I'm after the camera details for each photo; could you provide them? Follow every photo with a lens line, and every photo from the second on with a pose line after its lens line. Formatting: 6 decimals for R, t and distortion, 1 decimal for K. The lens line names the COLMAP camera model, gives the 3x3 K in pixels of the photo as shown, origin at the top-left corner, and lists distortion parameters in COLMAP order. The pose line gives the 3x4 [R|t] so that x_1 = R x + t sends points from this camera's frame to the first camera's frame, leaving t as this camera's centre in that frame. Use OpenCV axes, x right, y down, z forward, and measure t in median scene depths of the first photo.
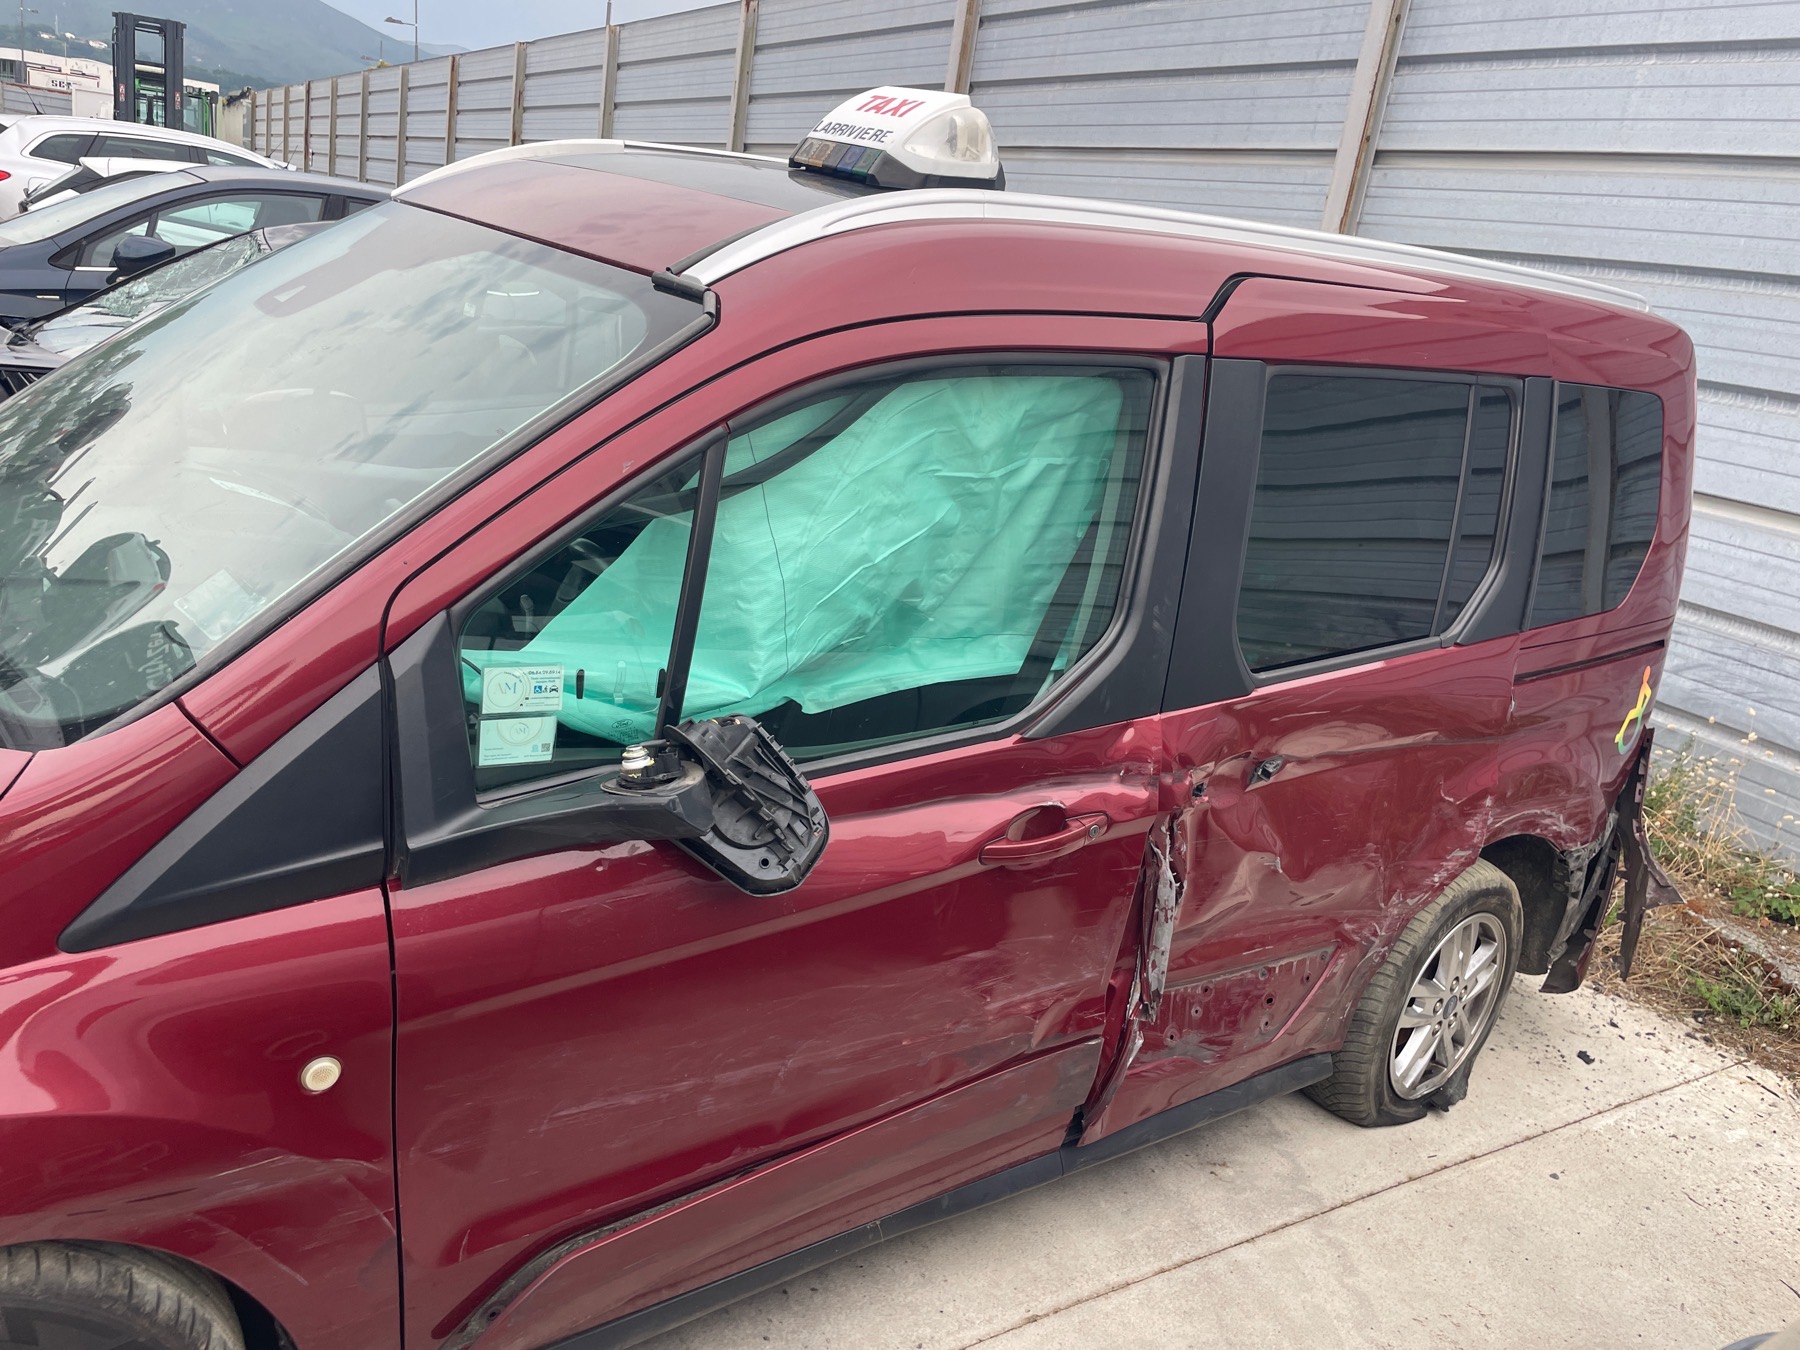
lens RADIAL K [[1368.9, 0, 911.2], [0, 1368.9, 665.6], [0, 0, 1]] dist [0.087914, -0.116359]
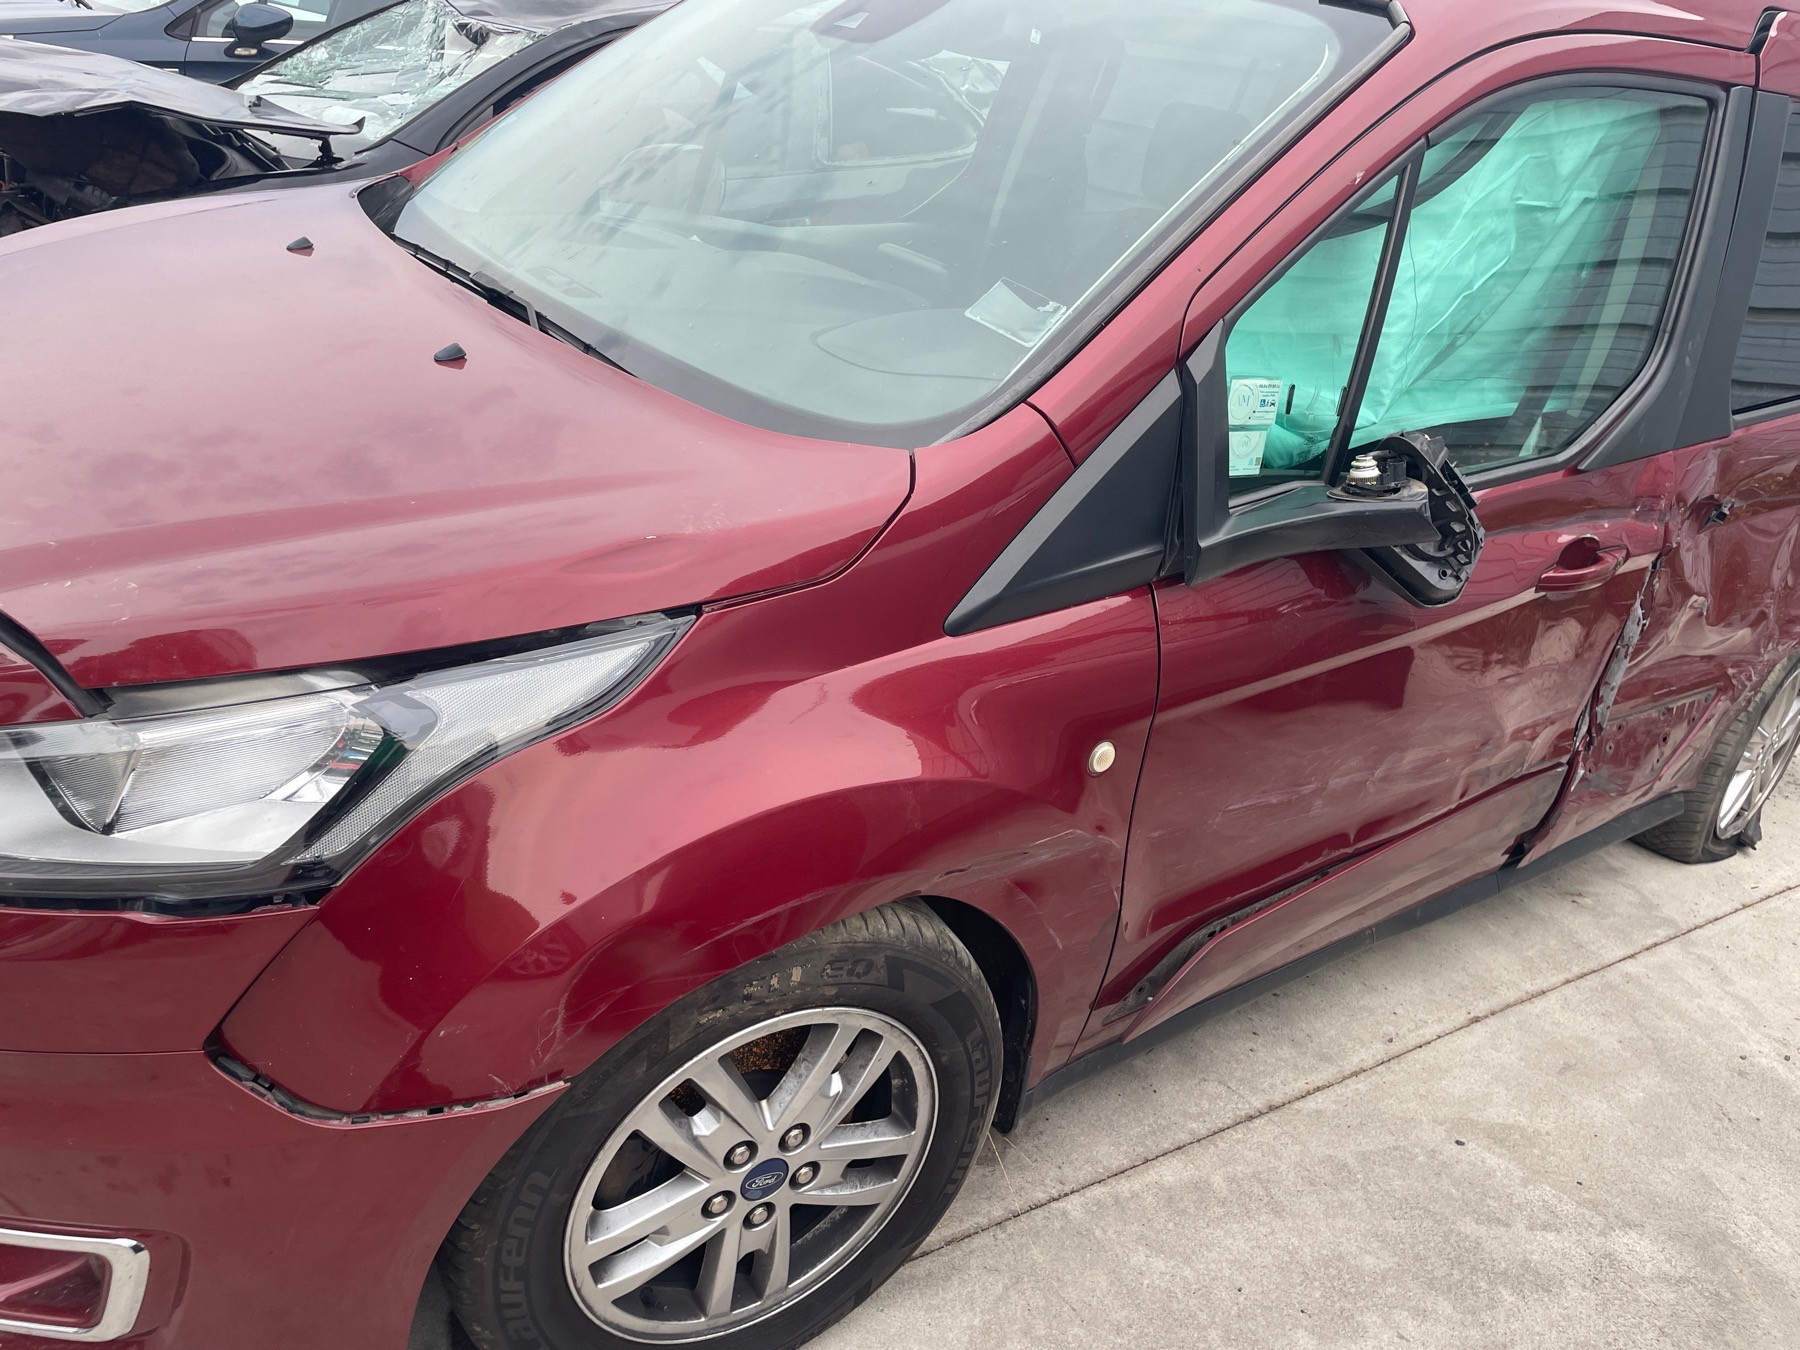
lens RADIAL K [[1368.9, 0, 911.2], [0, 1368.9, 665.6], [0, 0, 1]] dist [0.087914, -0.116359]
pose [[0.999688, -0.007375, 0.023878, -0.327265], [0.004210, 0.991510, 0.129965, 0.044955], [-0.024633, -0.129824, 0.991231, -0.027968]]
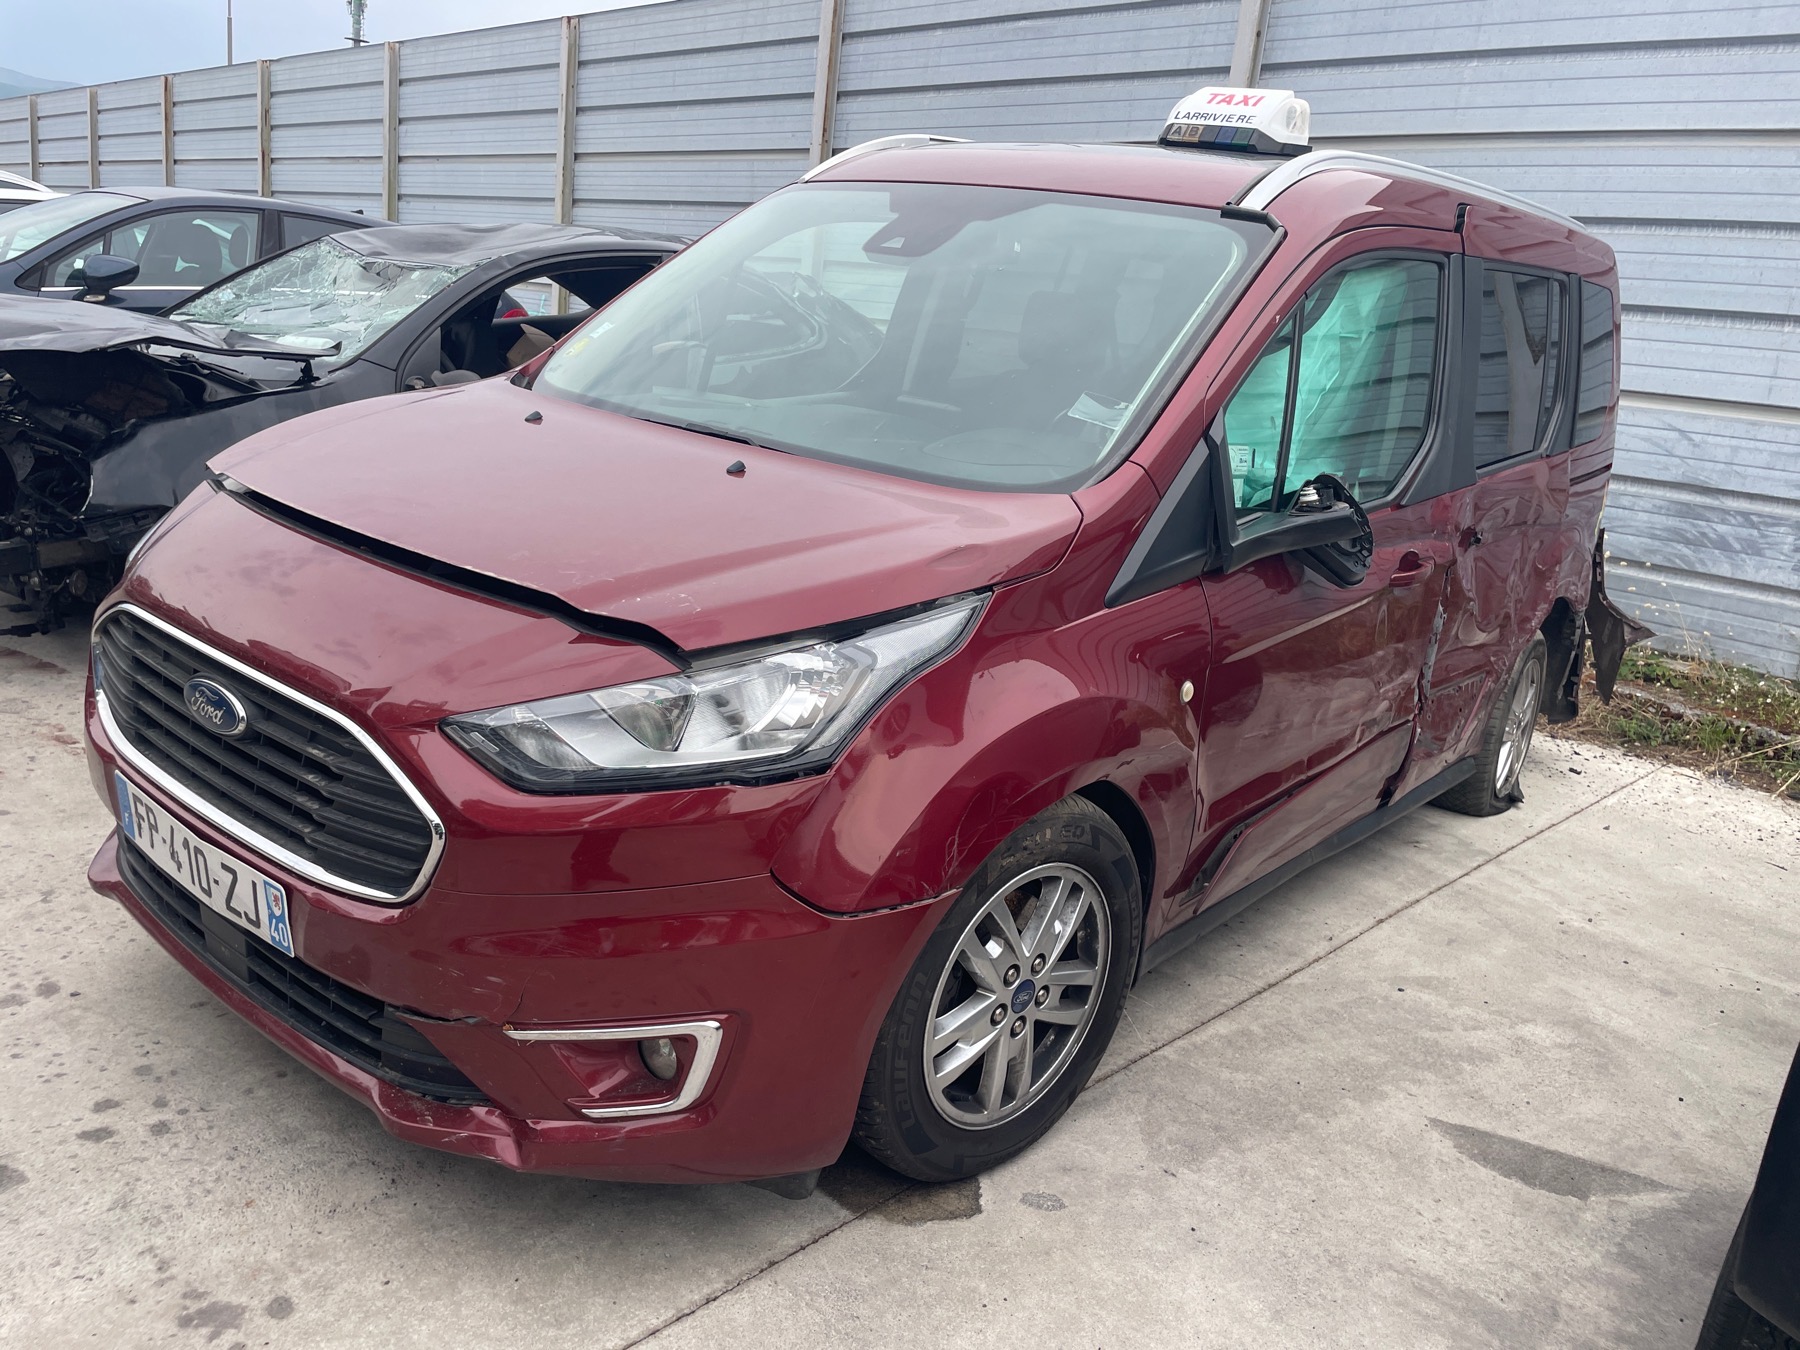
lens RADIAL K [[1370.7, 0, 893.3], [0, 1370.7, 658.7], [0, 0, 1]] dist [0.087989, -0.122601]
pose [[0.969768, -0.106980, 0.219331, -0.609316], [0.109456, 0.993991, 0.000865, 0.117948], [-0.218105, 0.023169, 0.975650, -0.281855]]
